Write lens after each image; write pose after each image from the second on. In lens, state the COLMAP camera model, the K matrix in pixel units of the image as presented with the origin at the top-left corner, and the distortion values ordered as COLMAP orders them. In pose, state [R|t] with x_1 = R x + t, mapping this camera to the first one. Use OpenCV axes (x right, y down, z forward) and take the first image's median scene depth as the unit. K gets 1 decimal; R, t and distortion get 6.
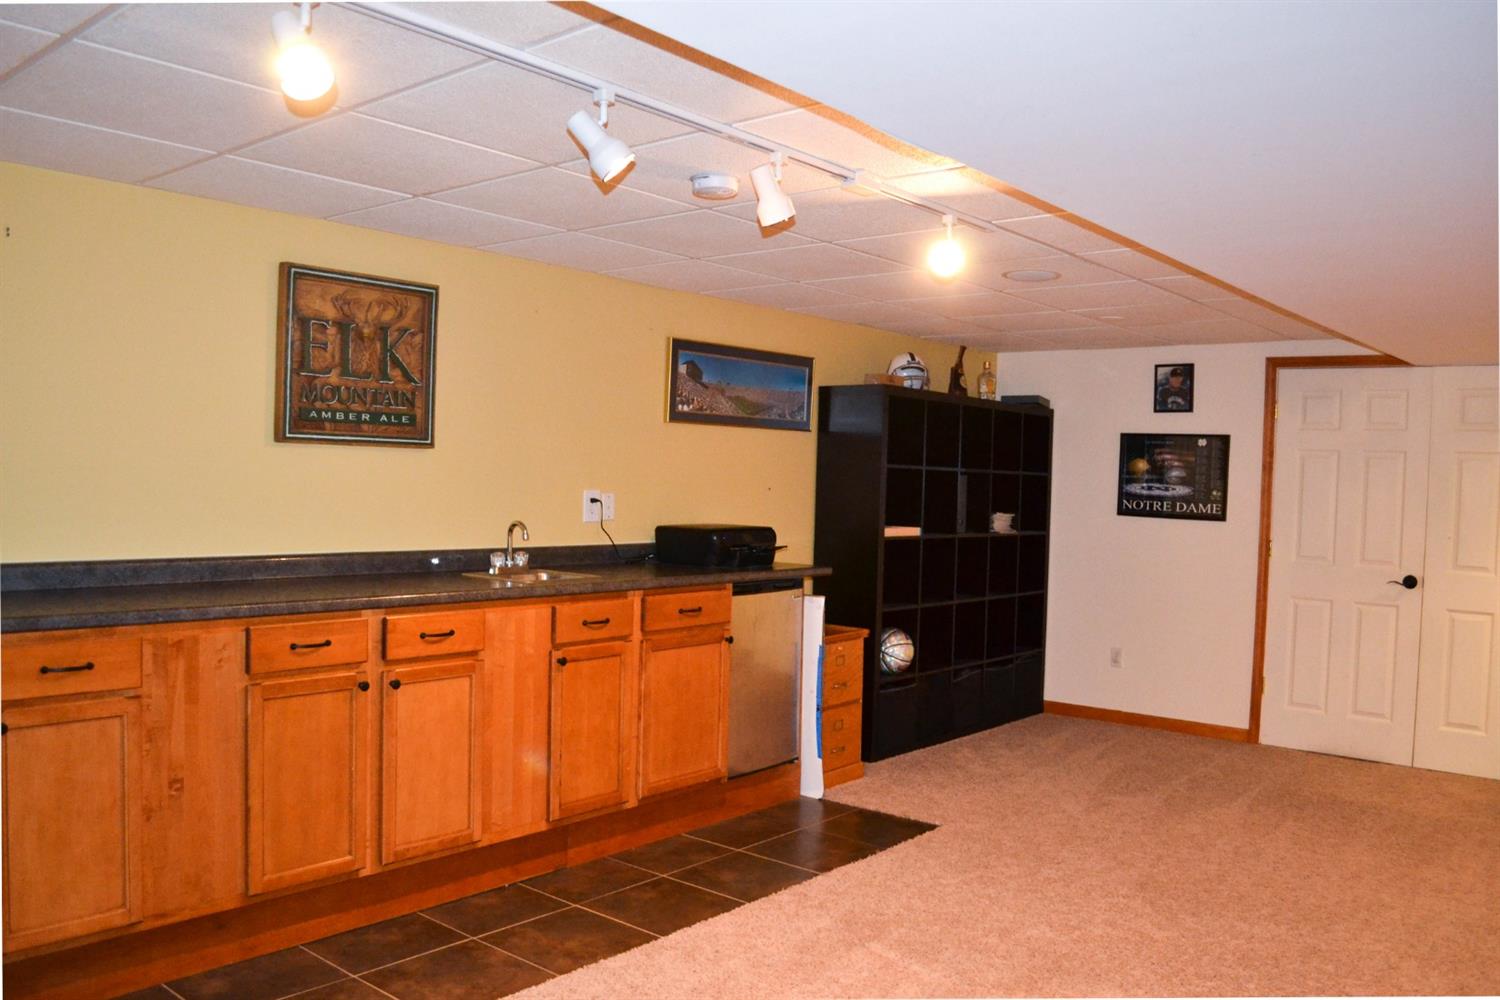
lens RADIAL K [[1196.8, 0, 752.5], [0, 1196.8, 509.4], [0, 0, 1]] dist [-0.074690, 0.000684]
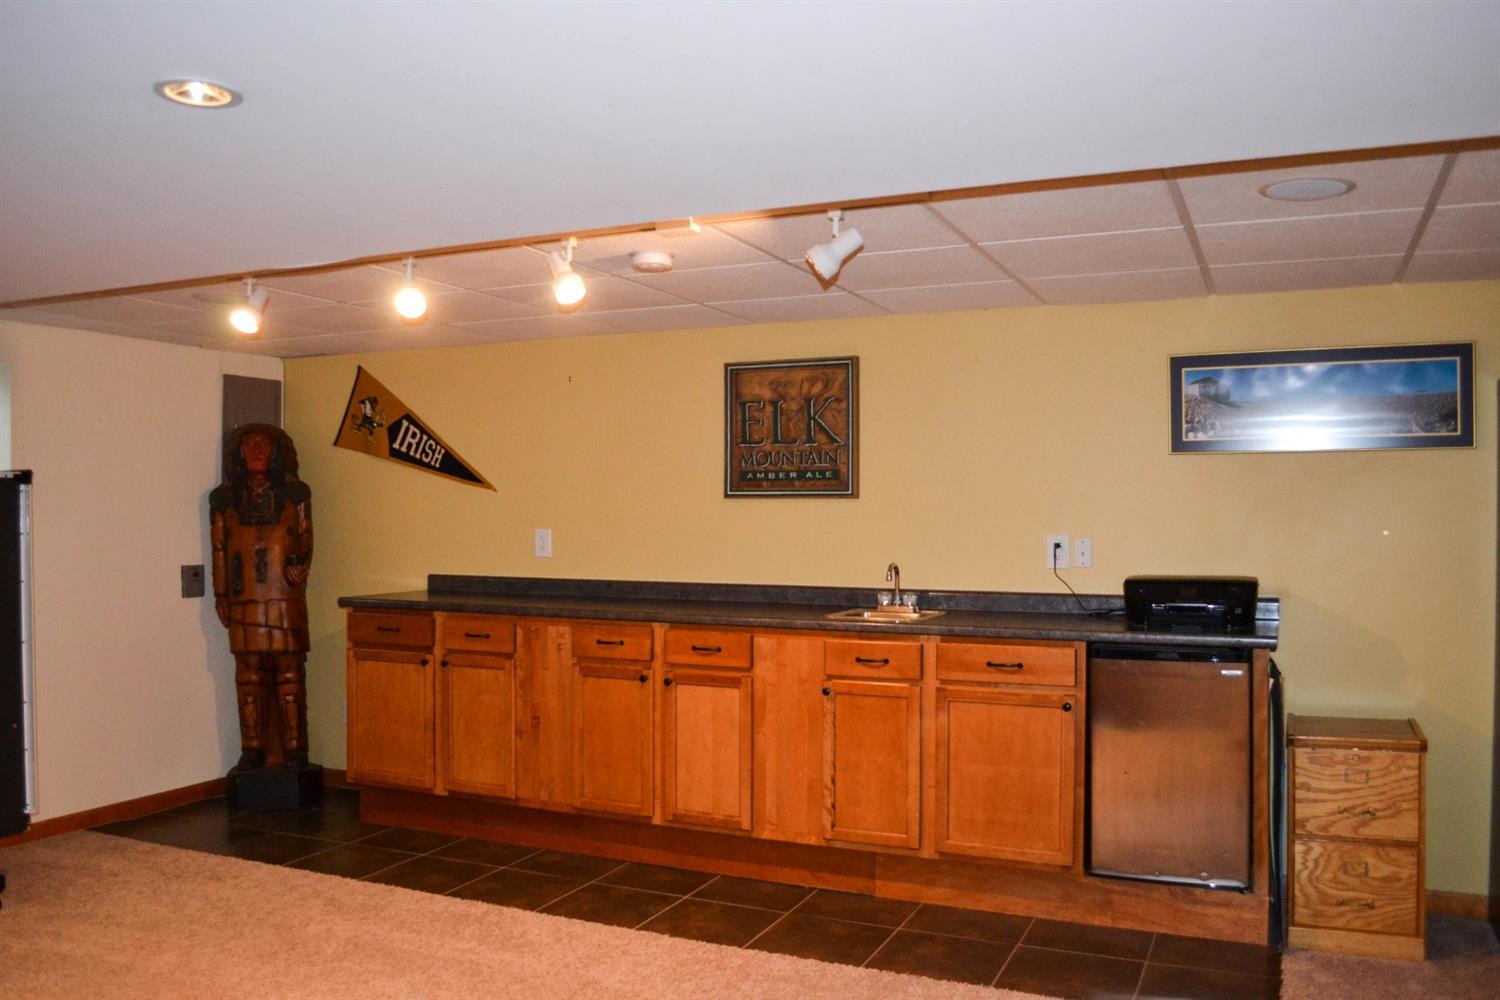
lens RADIAL K [[1196.8, 0, 752.5], [0, 1196.8, 509.4], [0, 0, 1]] dist [-0.074690, 0.000684]
pose [[0.266328, -0.028323, -0.963466, 0.847084], [-0.019346, 0.999210, -0.034721, 0.001501], [0.963688, 0.027887, 0.265569, 0.627741]]
